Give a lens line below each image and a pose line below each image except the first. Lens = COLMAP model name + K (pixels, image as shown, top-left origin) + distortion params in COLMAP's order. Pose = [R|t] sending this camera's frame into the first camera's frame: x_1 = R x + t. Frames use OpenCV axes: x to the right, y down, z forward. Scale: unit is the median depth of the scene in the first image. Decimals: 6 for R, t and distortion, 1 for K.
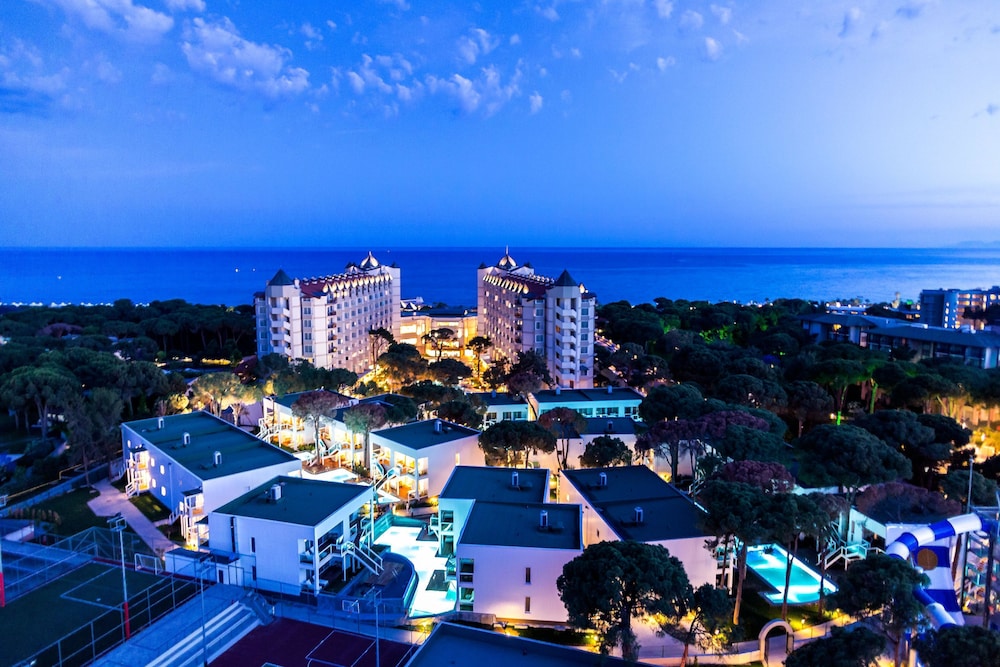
lens RADIAL K [[673.0, 0, 500.0], [0, 673.0, 333.5], [0, 0, 1]] dist [0.001839, 0.003980]
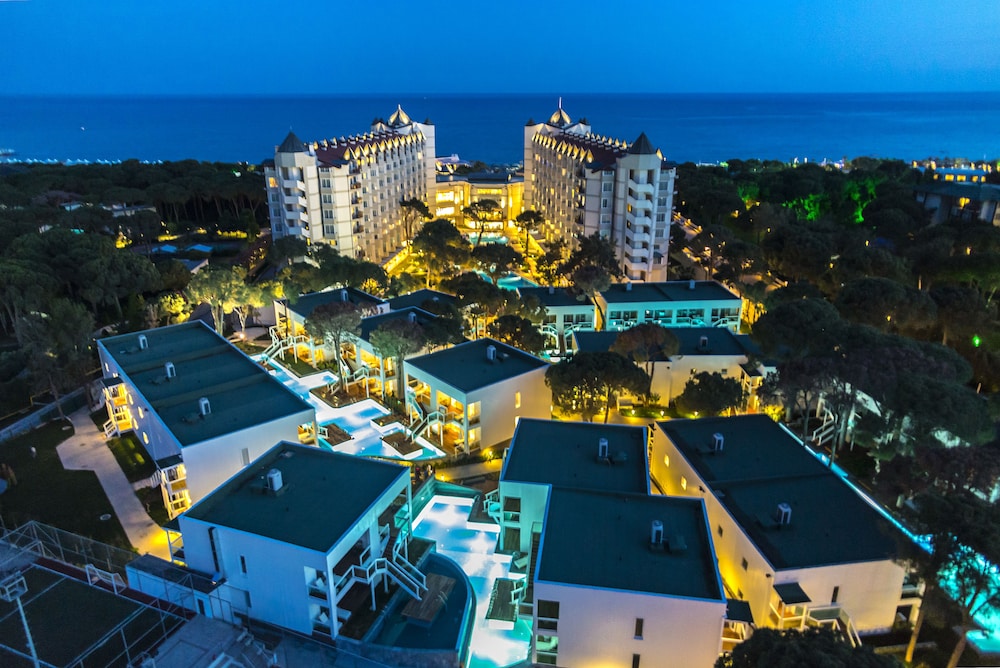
lens RADIAL K [[673.0, 0, 500.0], [0, 673.0, 334.0], [0, 0, 1]] dist [0.001839, 0.003980]
pose [[0.998729, 0.014445, -0.048281, -0.029689], [-0.003777, 0.976800, 0.214119, -0.032236], [0.050254, -0.213665, 0.975614, 0.165471]]
